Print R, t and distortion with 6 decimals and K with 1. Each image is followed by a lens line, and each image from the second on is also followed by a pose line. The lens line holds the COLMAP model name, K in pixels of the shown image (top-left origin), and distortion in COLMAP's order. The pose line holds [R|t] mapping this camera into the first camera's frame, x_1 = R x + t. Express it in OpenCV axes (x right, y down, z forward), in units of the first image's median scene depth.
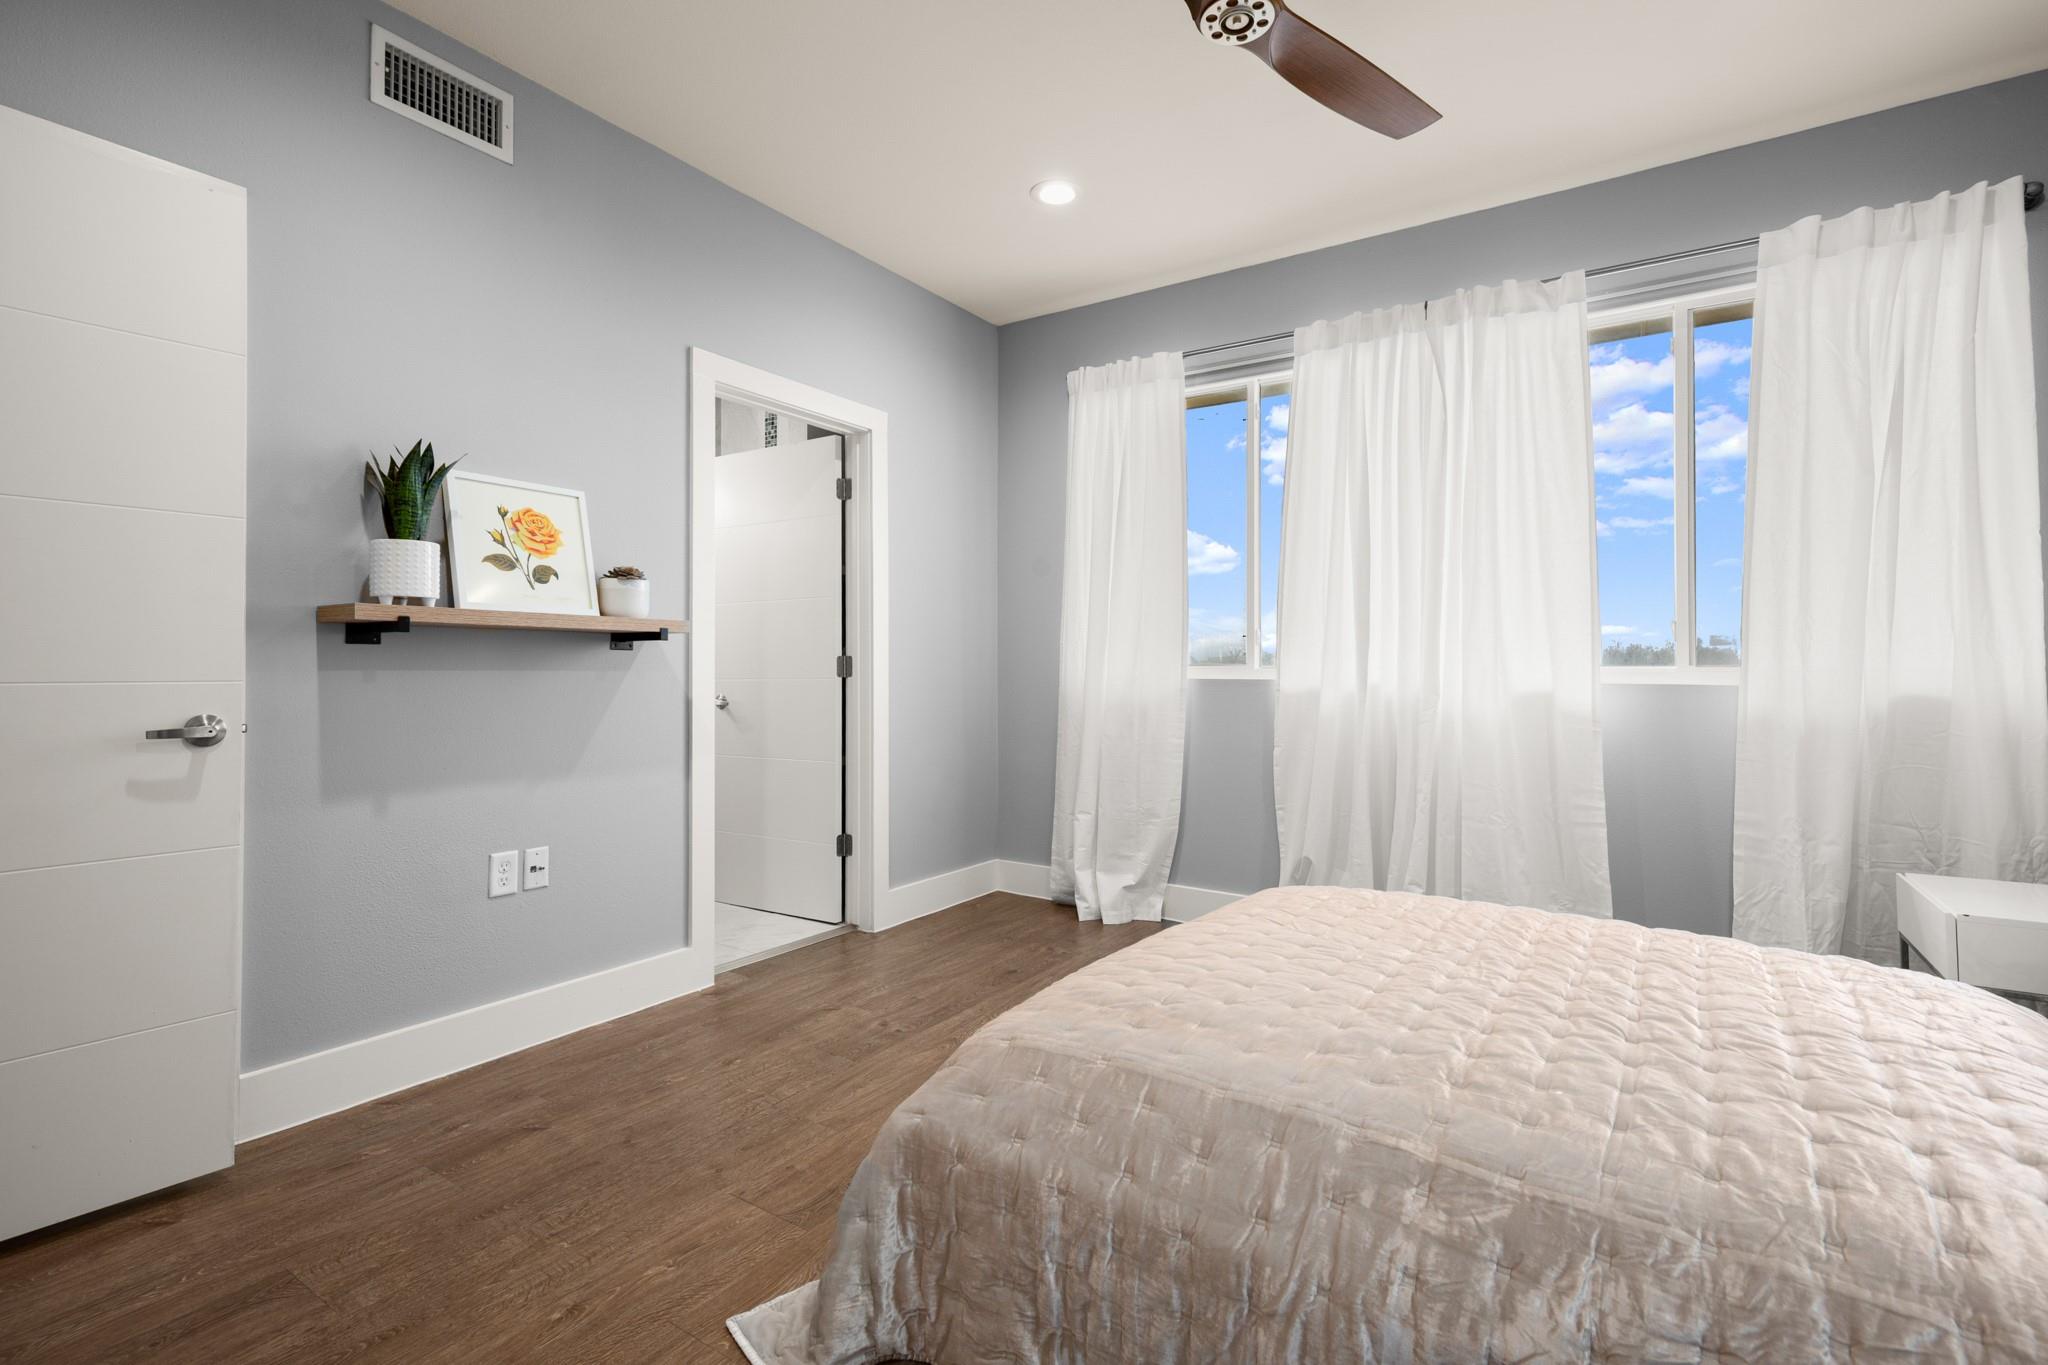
lens RADIAL K [[933.7, 0, 1031.7], [0, 933.7, 671.9], [0, 0, 1]] dist [0.002037, 0.000323]
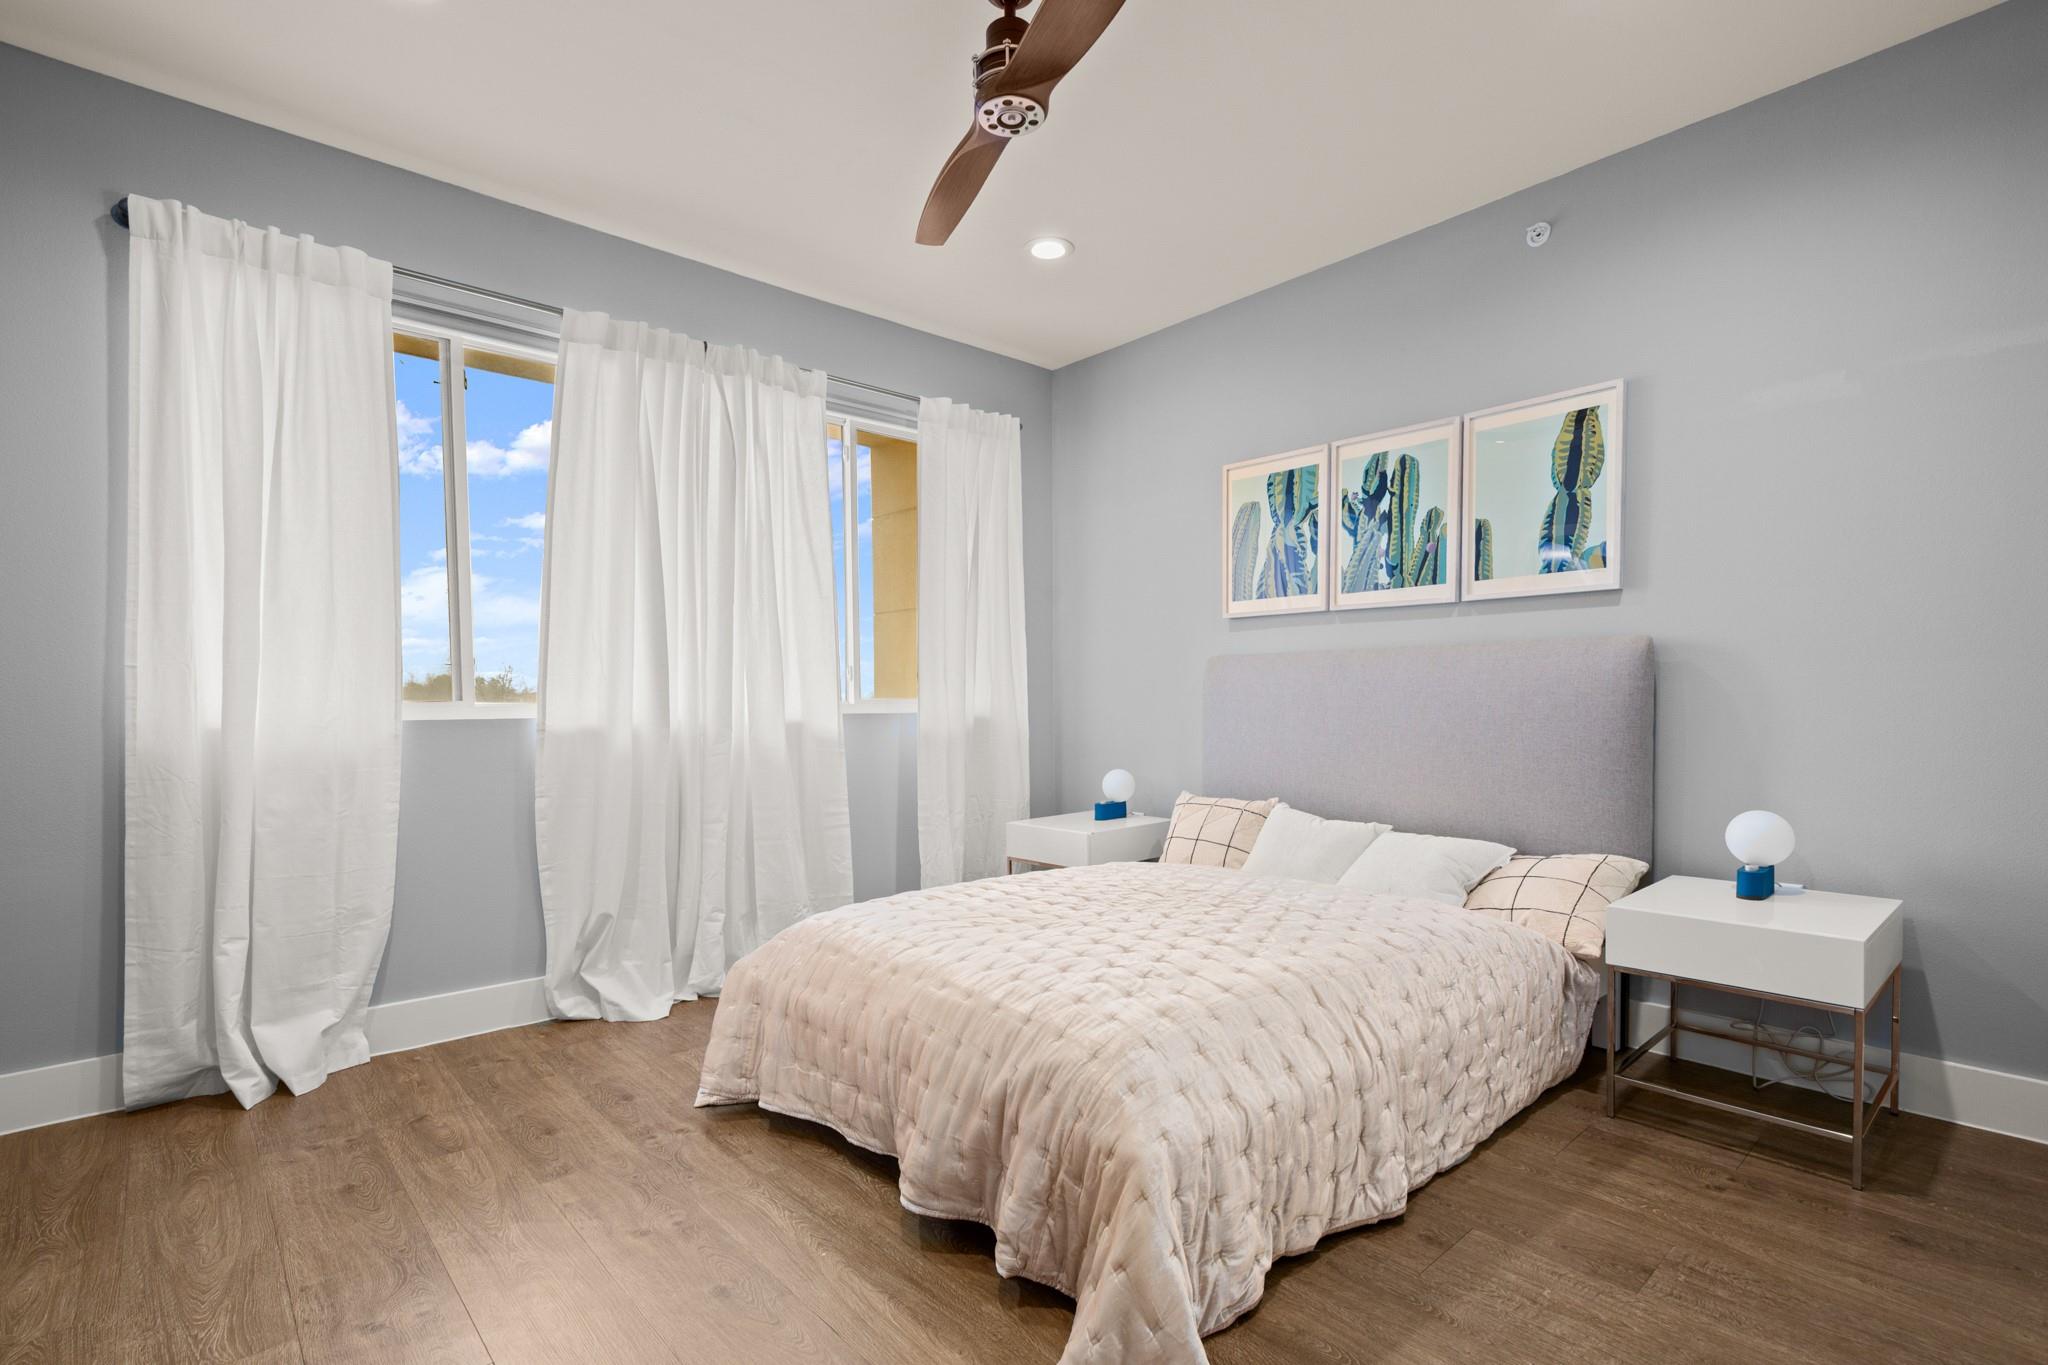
lens RADIAL K [[946.8, 0, 1017.0], [0, 946.8, 730.5], [0, 0, 1]] dist [0.019257, -0.010365]
pose [[0.270517, -0.036335, 0.962029, -0.445412], [0.012905, 0.999335, 0.034116, -0.003510], [-0.962629, 0.003186, 0.270806, 0.351455]]
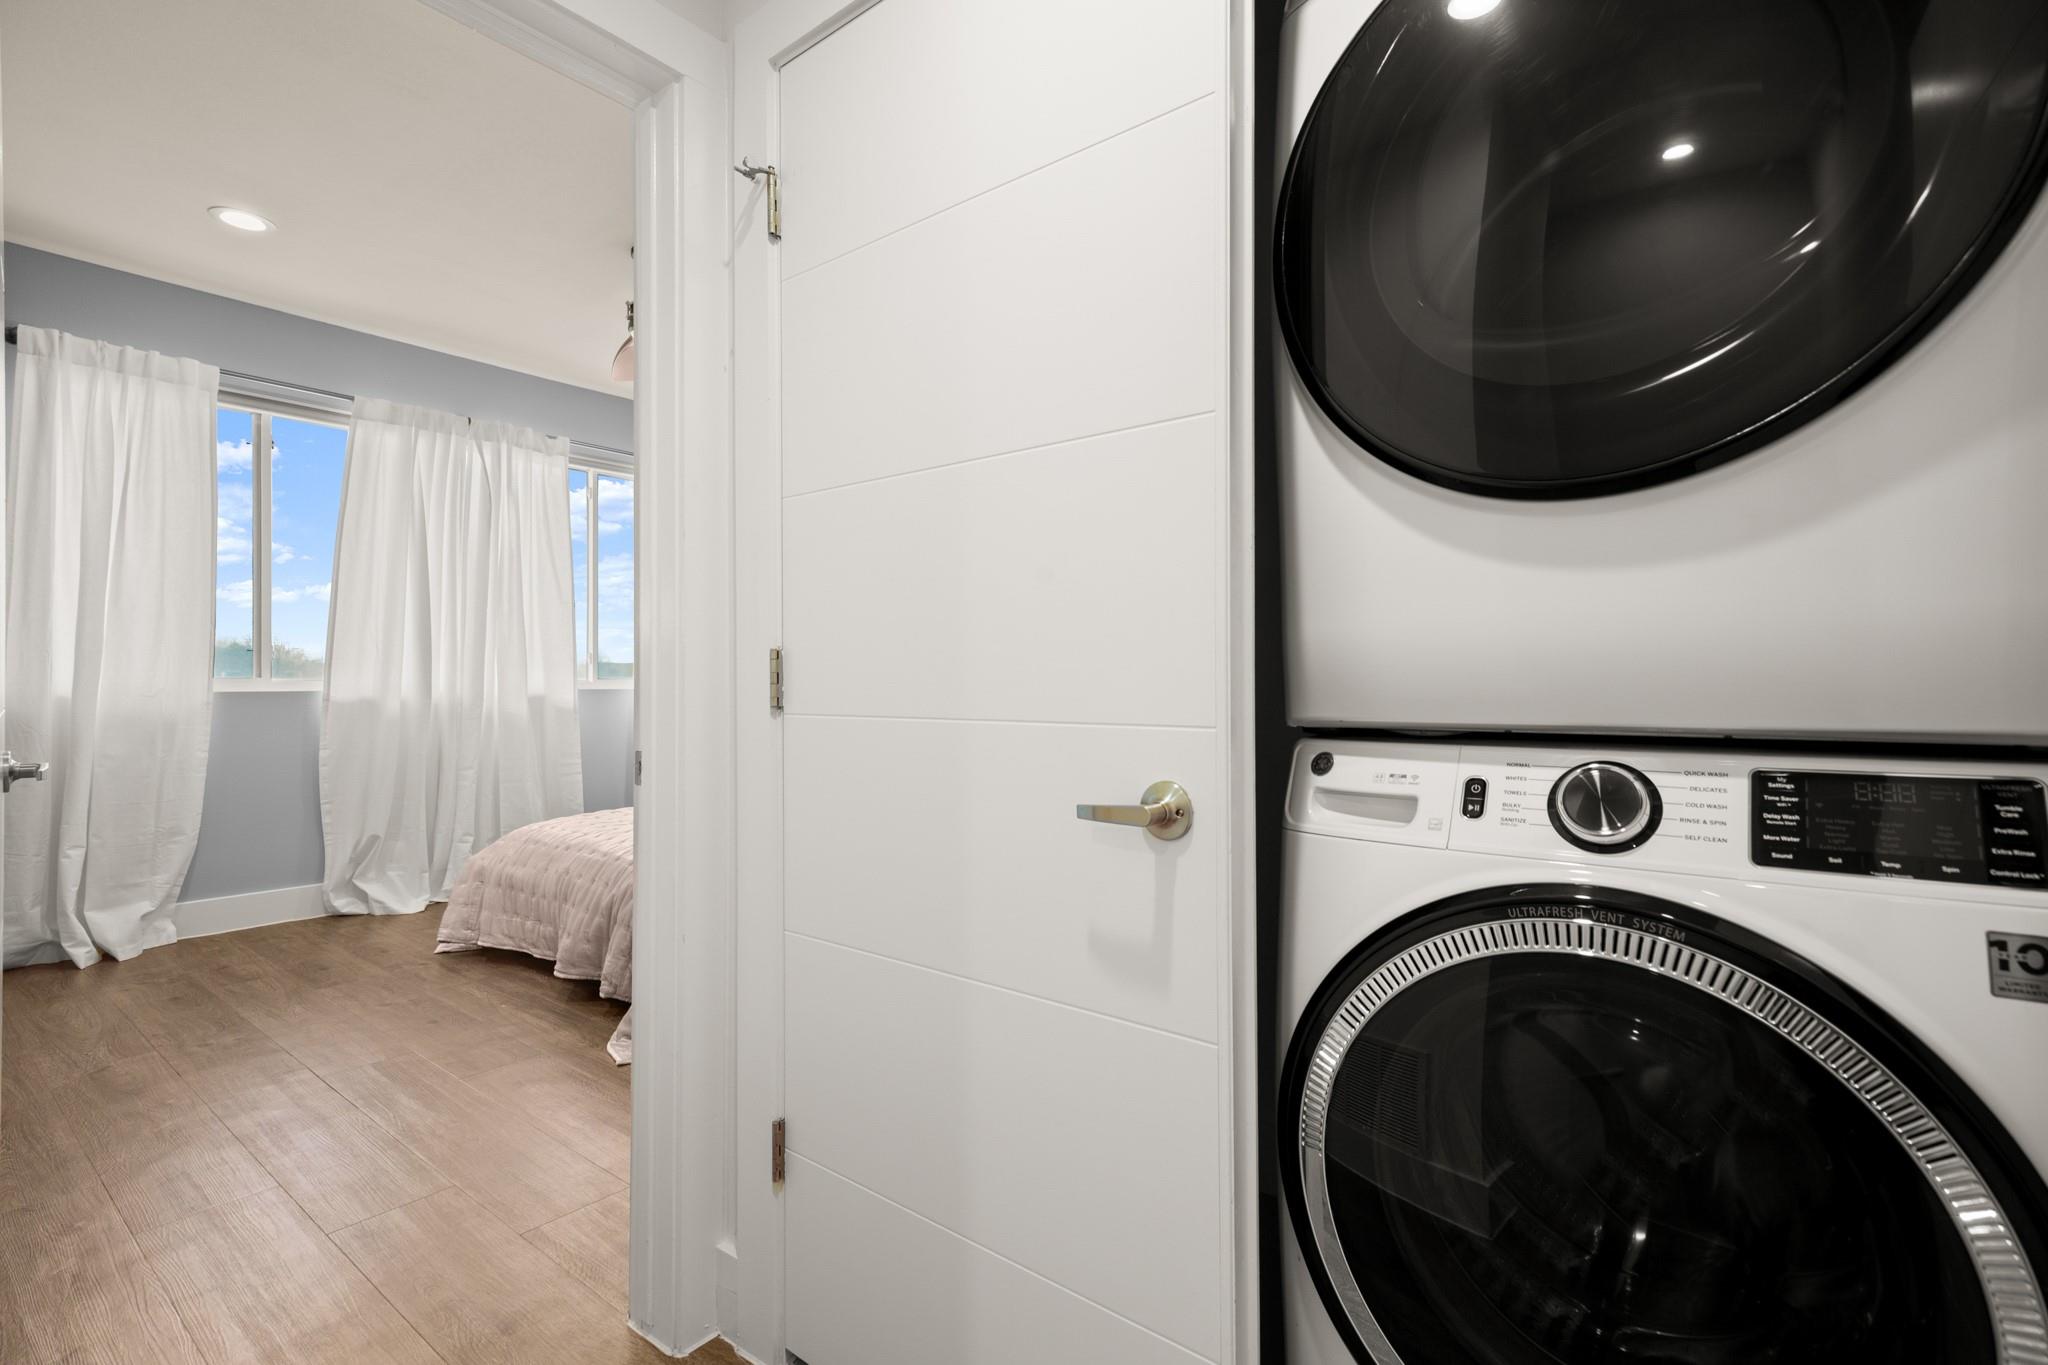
lens RADIAL K [[933.7, 0, 1031.7], [0, 933.7, 671.9], [0, 0, 1]] dist [0.002037, 0.000323]
pose [[0.089979, 0.004715, 0.995933, -0.795558], [0.003641, 0.999981, -0.005063, -0.004871], [-0.995937, 0.004082, 0.089960, 0.036027]]
